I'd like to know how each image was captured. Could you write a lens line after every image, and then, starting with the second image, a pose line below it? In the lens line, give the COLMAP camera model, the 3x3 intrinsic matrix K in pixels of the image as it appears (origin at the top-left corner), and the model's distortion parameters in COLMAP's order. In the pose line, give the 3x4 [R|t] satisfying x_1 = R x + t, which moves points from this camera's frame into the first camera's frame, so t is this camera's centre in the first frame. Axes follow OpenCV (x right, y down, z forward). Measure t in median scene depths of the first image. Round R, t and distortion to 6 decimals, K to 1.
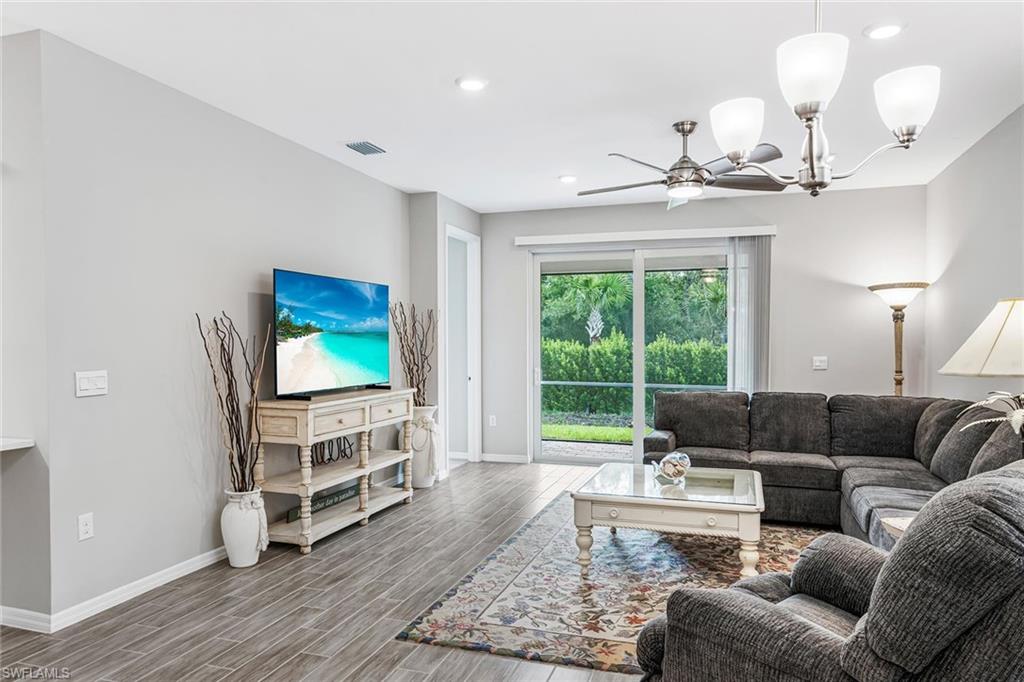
lens RADIAL K [[671.7, 0, 513.5], [0, 671.7, 347.7], [0, 0, 1]] dist [0.010349, 0.001417]
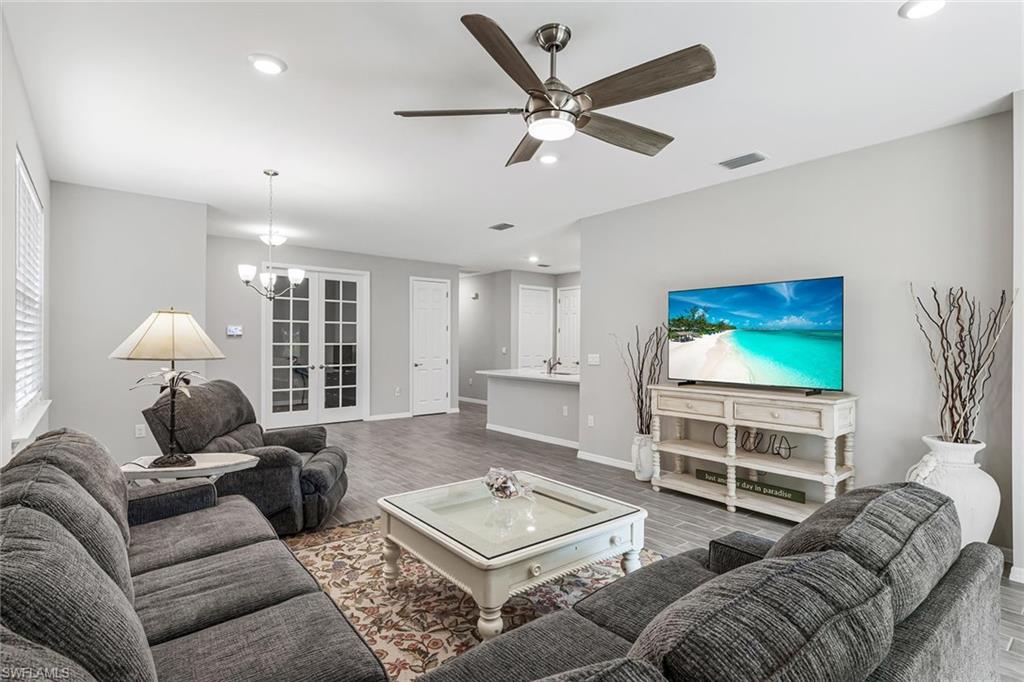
lens RADIAL K [[506.0, 0, 507.0], [0, 506.0, 337.0], [0, 0, 1]] dist [0.005833, -0.001001]
pose [[-0.542313, -0.004395, -0.840165, 0.812529], [-0.005401, 0.999984, -0.001745, -0.008787], [0.840159, 0.003591, -0.542328, 1.413377]]
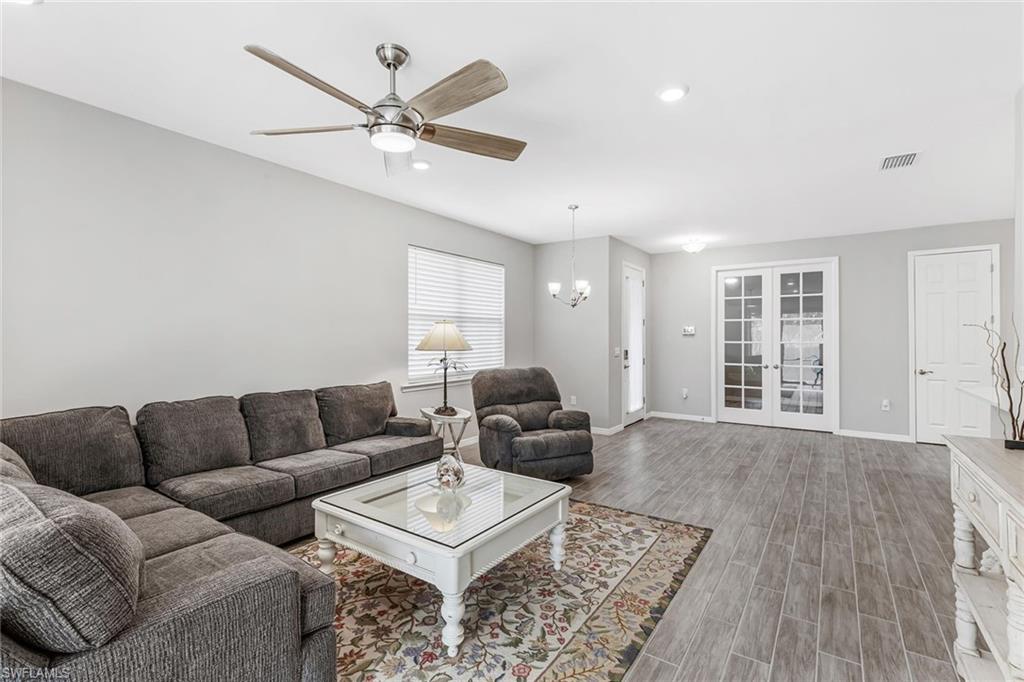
lens RADIAL K [[463.3, 0, 515.5], [0, 463.3, 334.9], [0, 0, 1]] dist [0.008053, -0.000356]
pose [[-0.961747, 0.004151, 0.273907, -0.025516], [0.004616, 0.999989, 0.001052, -0.015285], [-0.273900, 0.002276, -0.961755, 1.658342]]
